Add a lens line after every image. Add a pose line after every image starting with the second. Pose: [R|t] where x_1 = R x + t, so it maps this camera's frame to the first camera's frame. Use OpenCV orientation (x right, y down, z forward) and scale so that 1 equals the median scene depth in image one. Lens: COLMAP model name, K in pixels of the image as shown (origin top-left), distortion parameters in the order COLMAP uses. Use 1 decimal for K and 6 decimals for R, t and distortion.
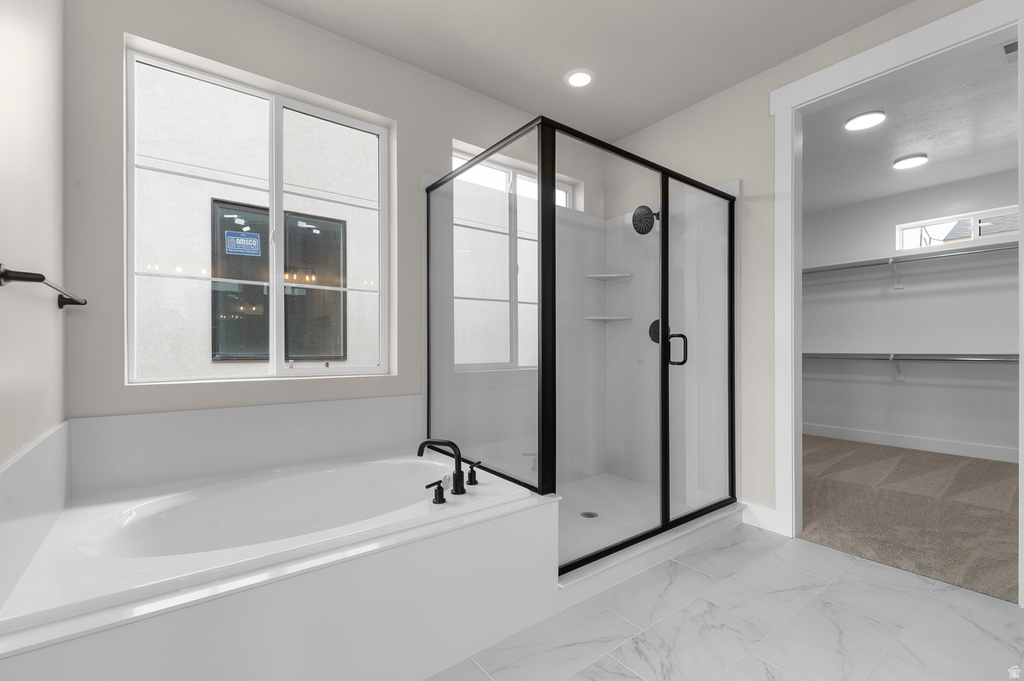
lens RADIAL K [[447.2, 0, 516.8], [0, 447.2, 346.9], [0, 0, 1]] dist [-0.001567, -0.000075]
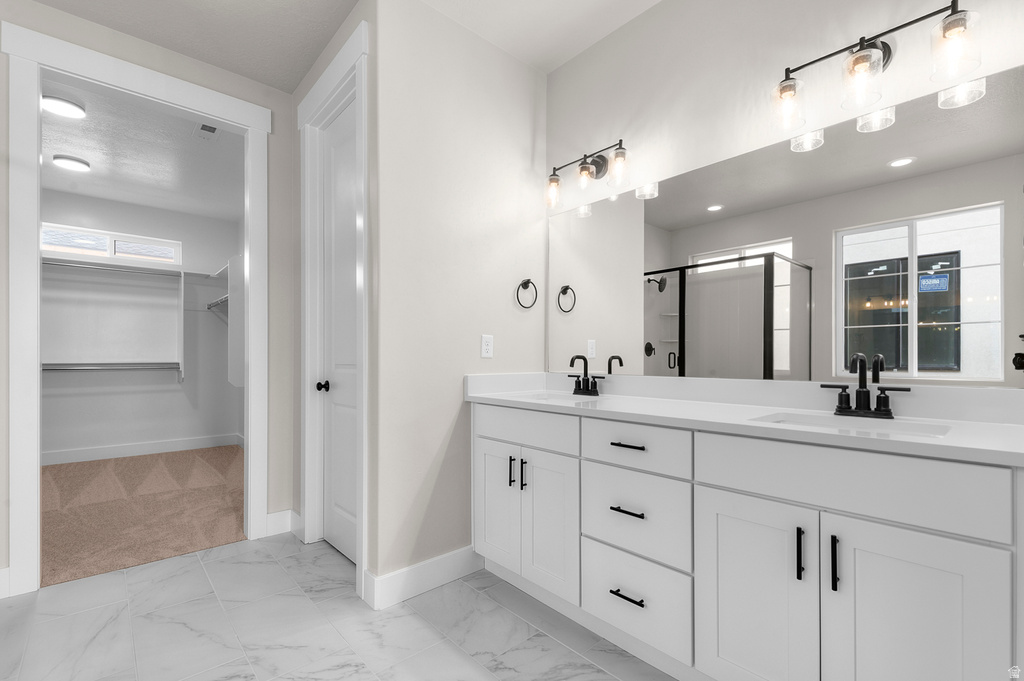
lens RADIAL K [[447.2, 0, 522.0], [0, 447.2, 356.2], [0, 0, 1]] dist [-0.001567, -0.000075]
pose [[-0.090148, 0.006347, 0.995908, -0.272527], [-0.006952, 0.999951, -0.007002, -0.000382], [-0.995904, -0.007555, -0.090100, 0.194216]]
